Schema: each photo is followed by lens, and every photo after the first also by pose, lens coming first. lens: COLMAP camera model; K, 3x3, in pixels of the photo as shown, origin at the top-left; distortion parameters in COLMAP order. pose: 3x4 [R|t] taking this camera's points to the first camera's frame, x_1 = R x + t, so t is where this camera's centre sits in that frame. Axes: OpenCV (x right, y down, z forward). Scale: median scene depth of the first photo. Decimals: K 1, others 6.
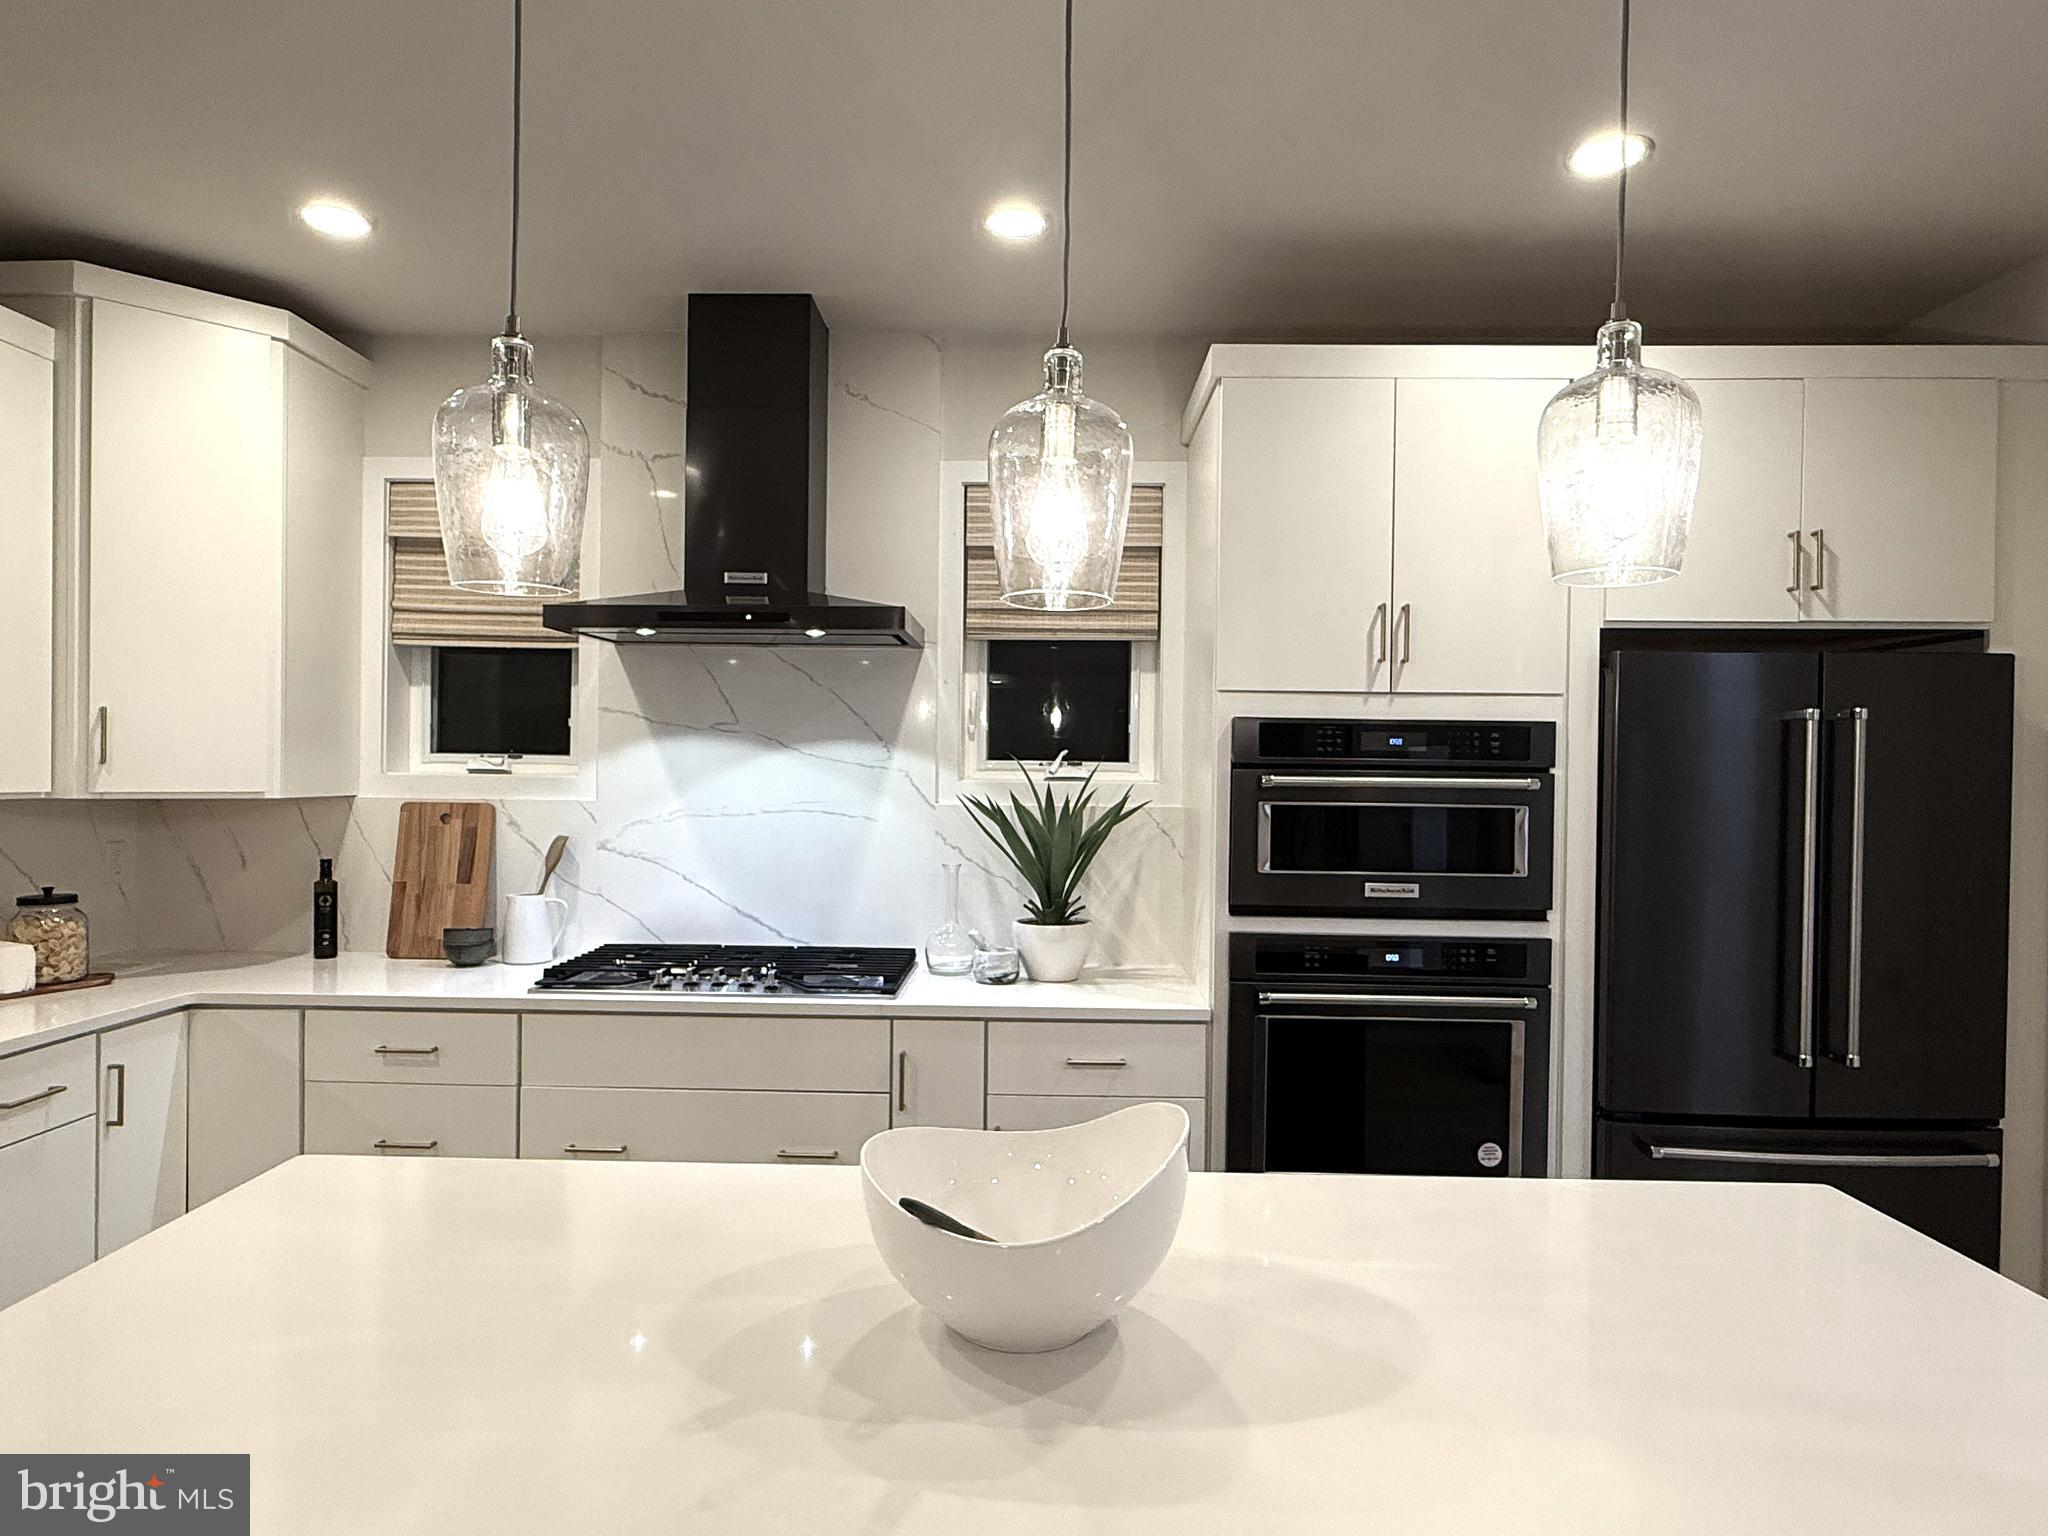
lens RADIAL K [[1192.6, 0, 1025.1], [0, 1192.6, 782.0], [0, 0, 1]] dist [0.002208, 0.000604]
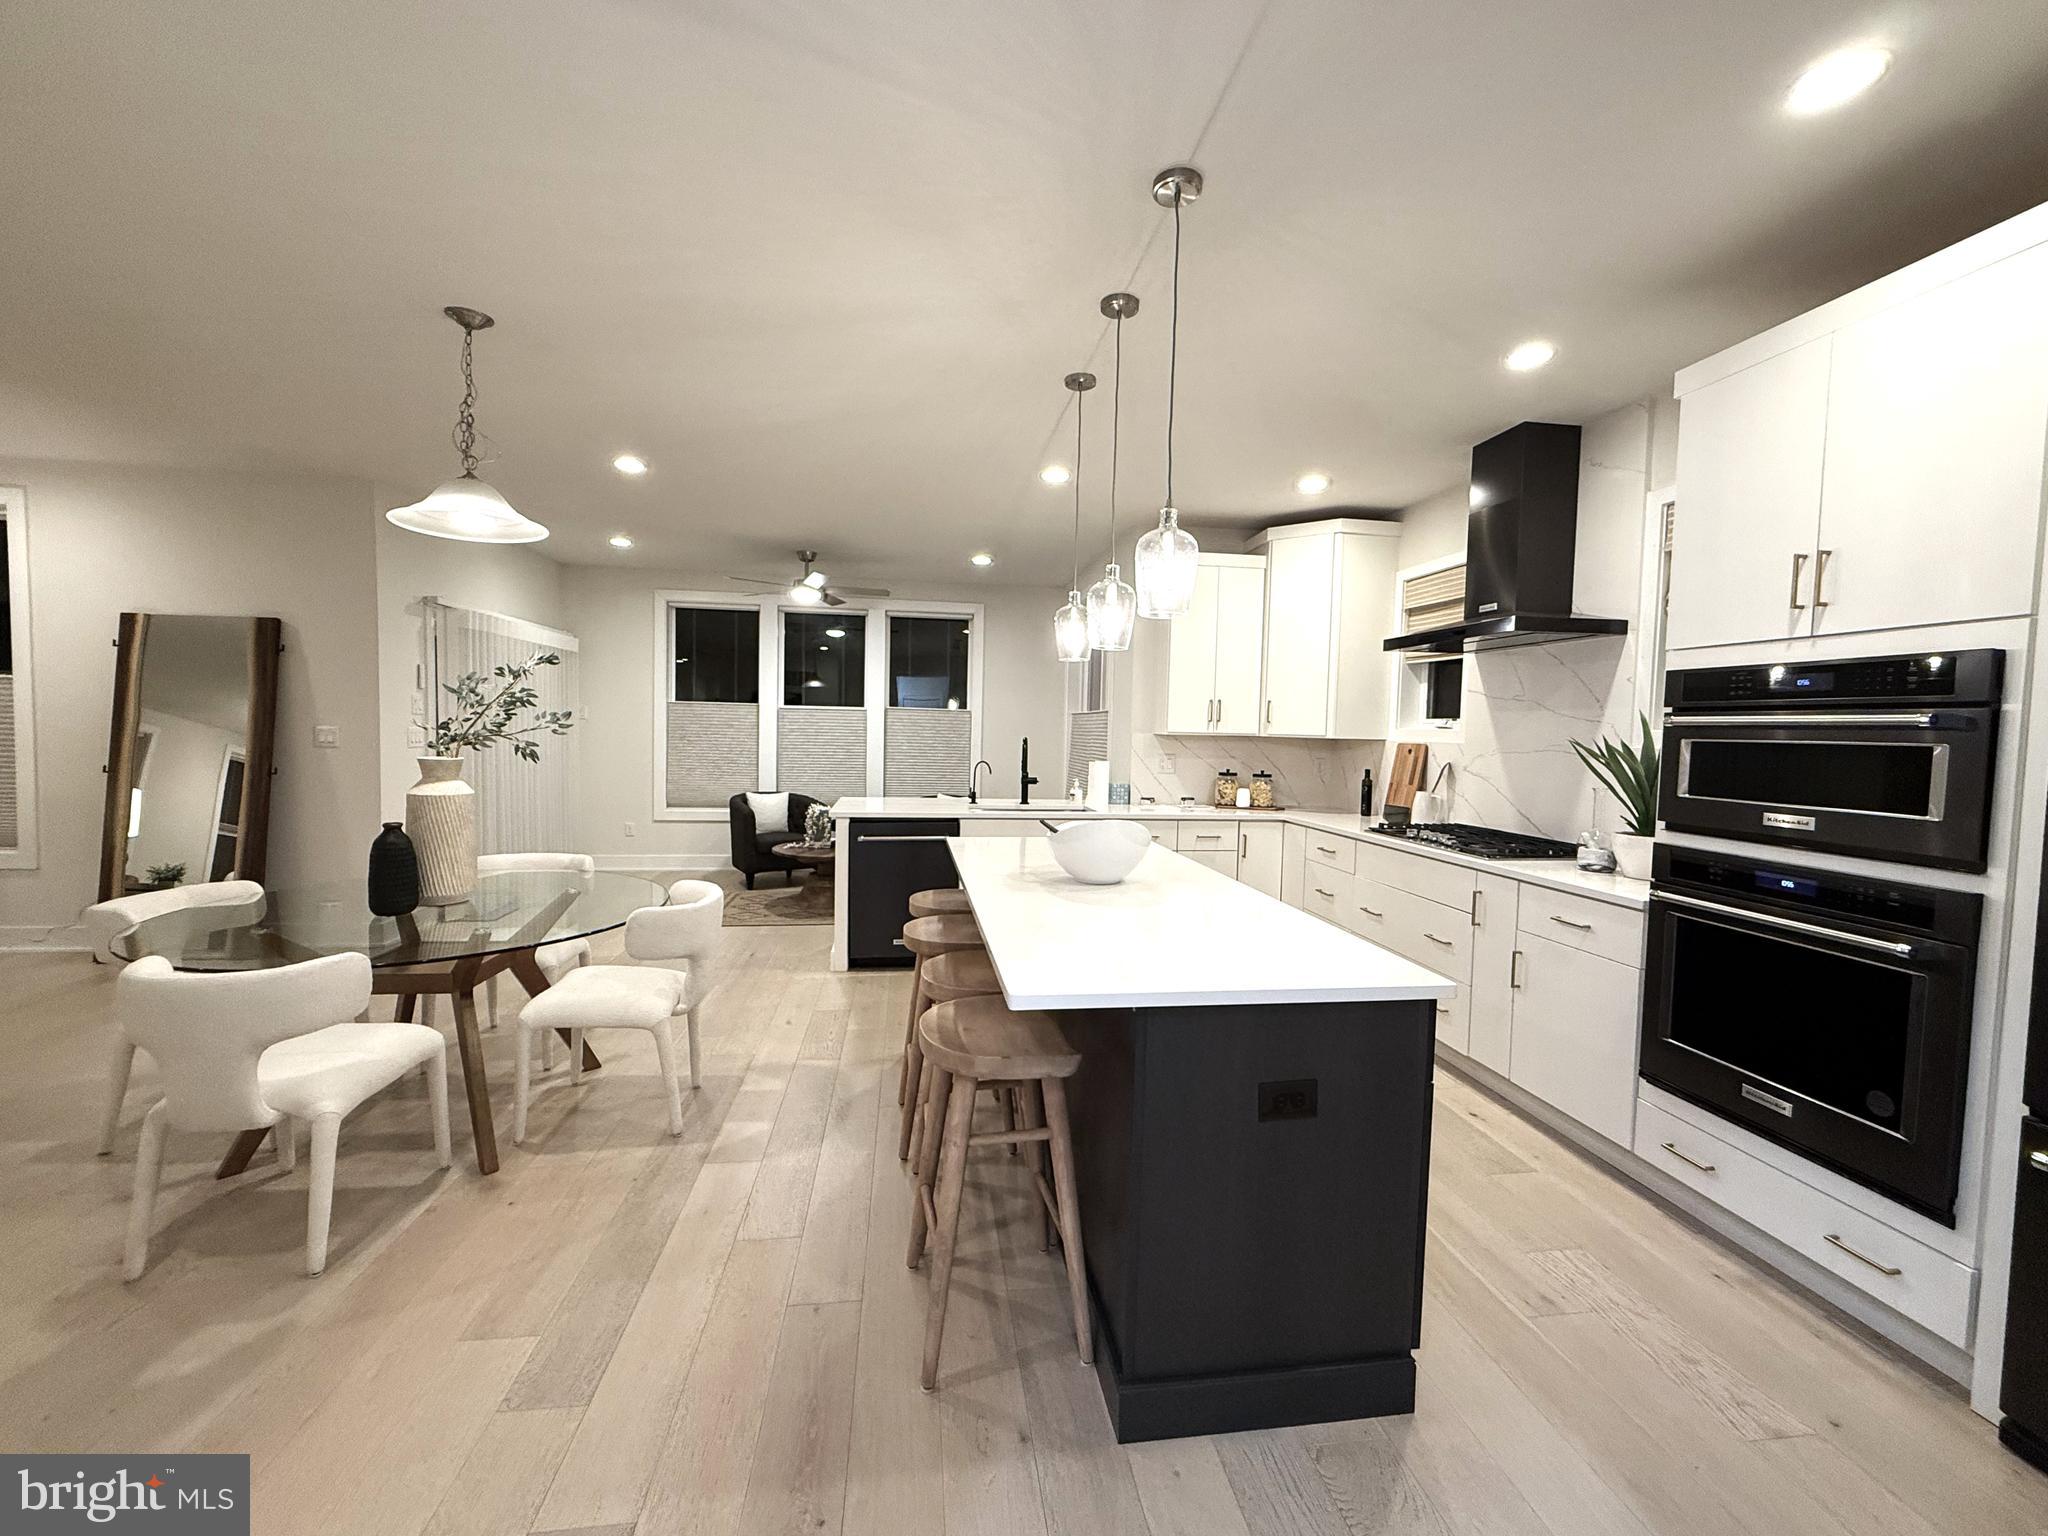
lens RADIAL K [[828.6, 0, 1024.0], [0, 828.6, 768.0], [0, 0, 1]] dist [0.001678, -0.000067]
pose [[0.166699, 0.039084, -0.985233, 0.890802], [-0.032163, 0.998898, 0.034184, 0.037846], [0.985483, 0.025989, 0.167773, 0.186183]]
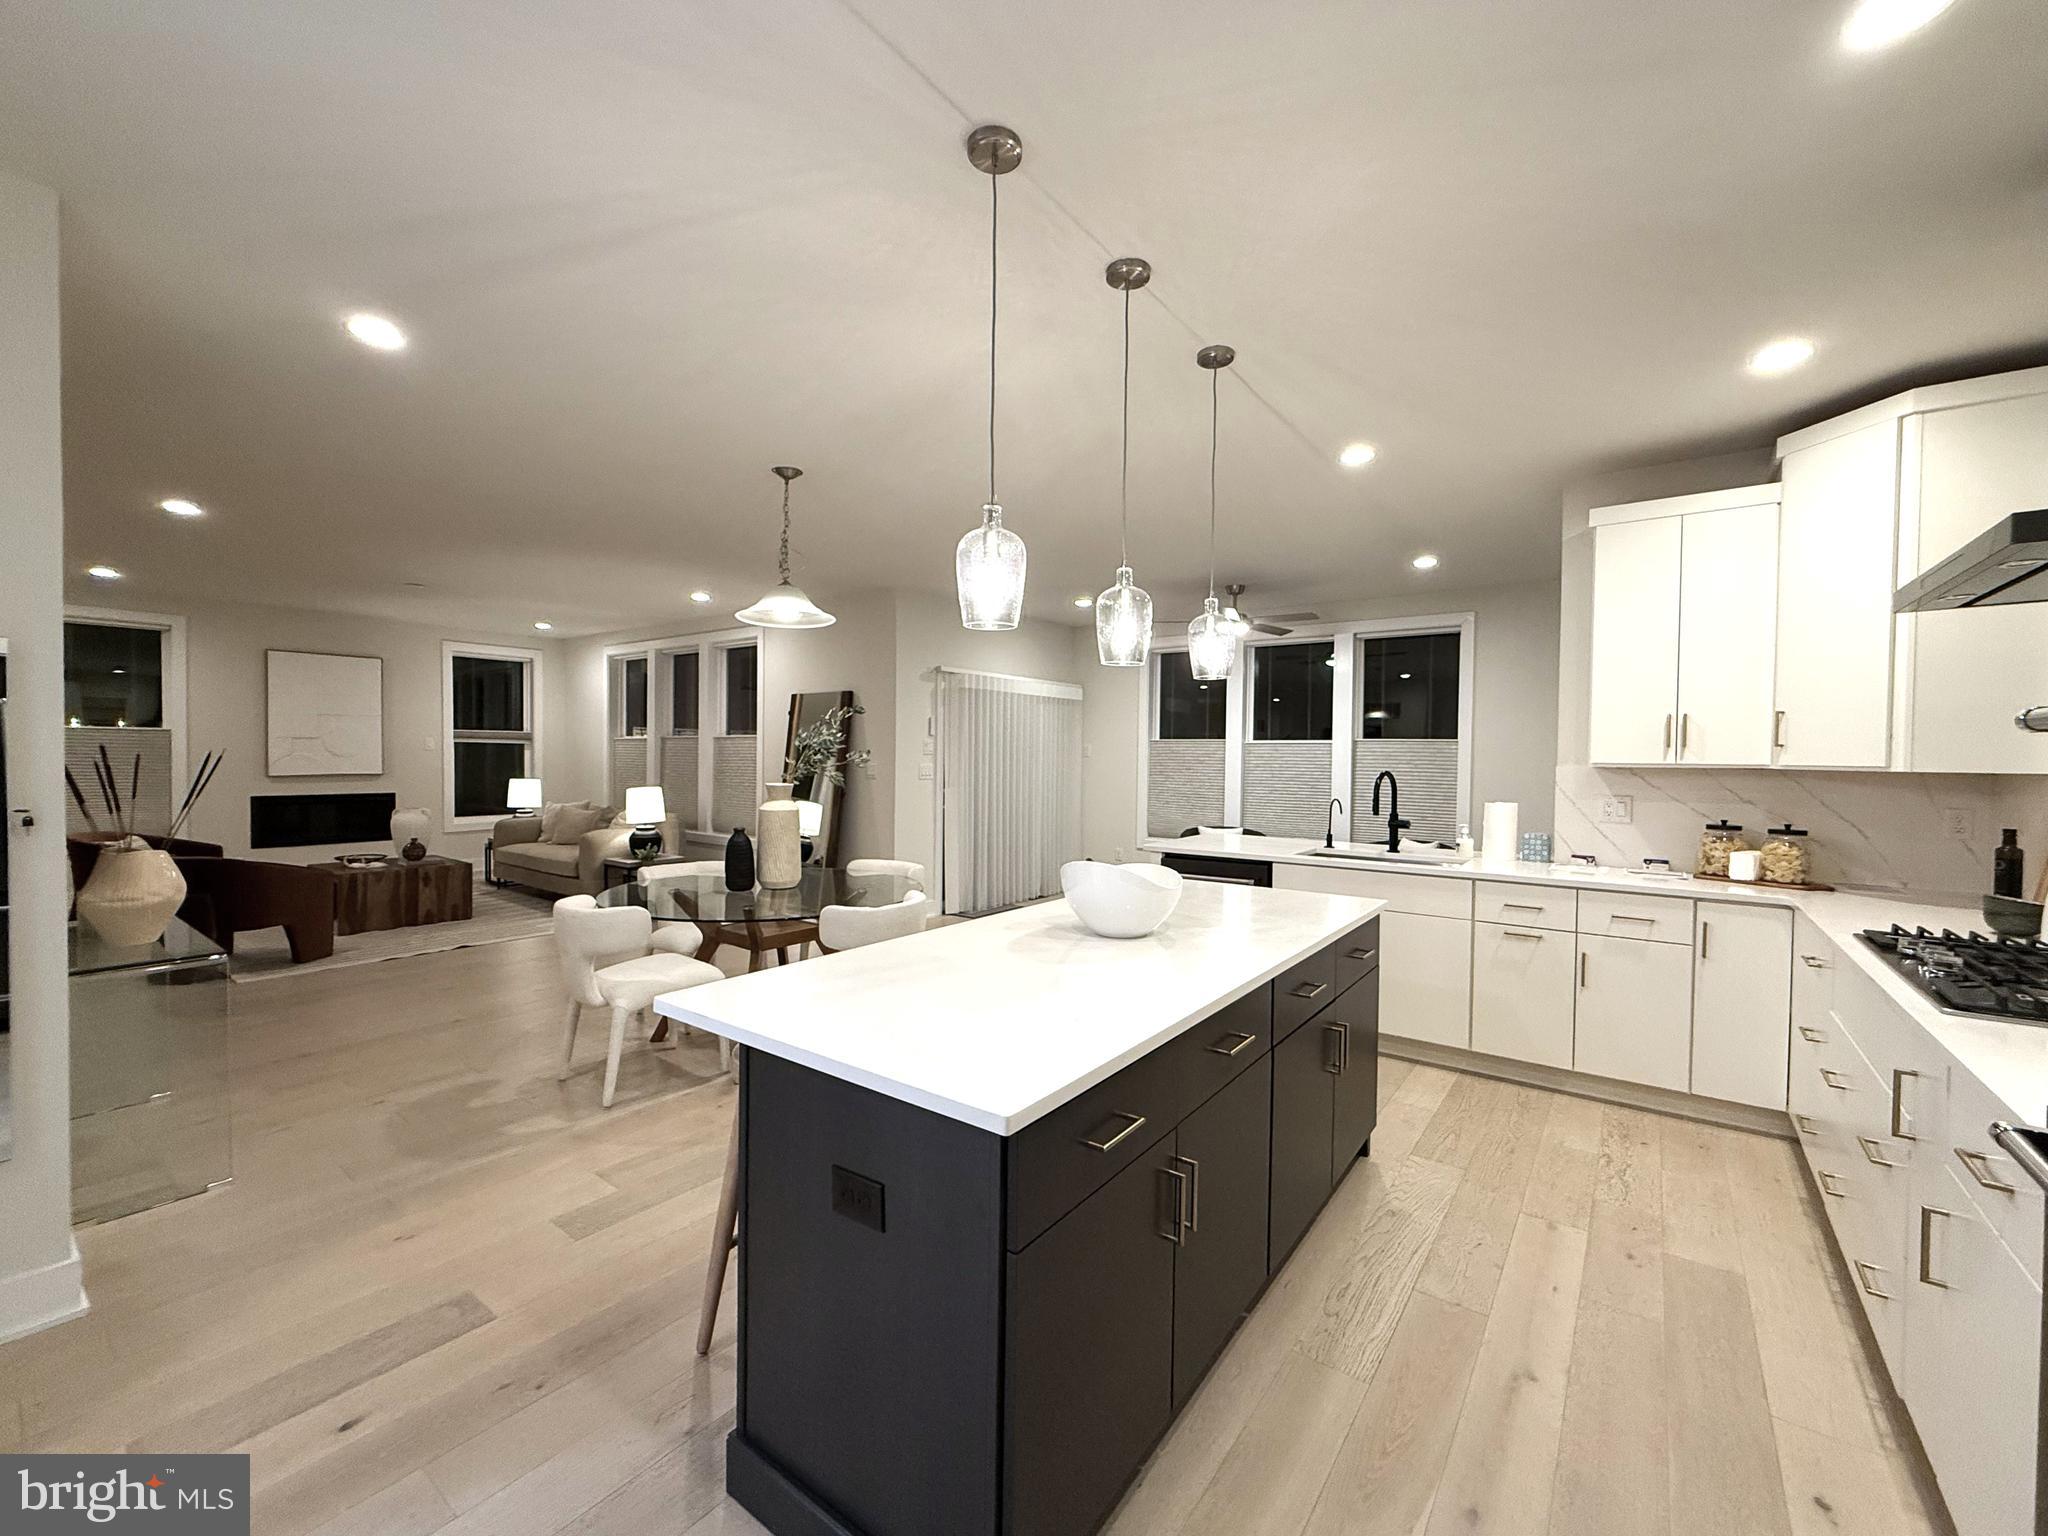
lens RADIAL K [[828.6, 0, 1024.0], [0, 828.6, 768.0], [0, 0, 1]] dist [0.001678, -0.000067]
pose [[-0.574476, -0.005223, -0.818505, 0.701269], [-0.027029, 0.999555, 0.012592, 0.026464], [0.818075, 0.029357, -0.574361, 0.810712]]
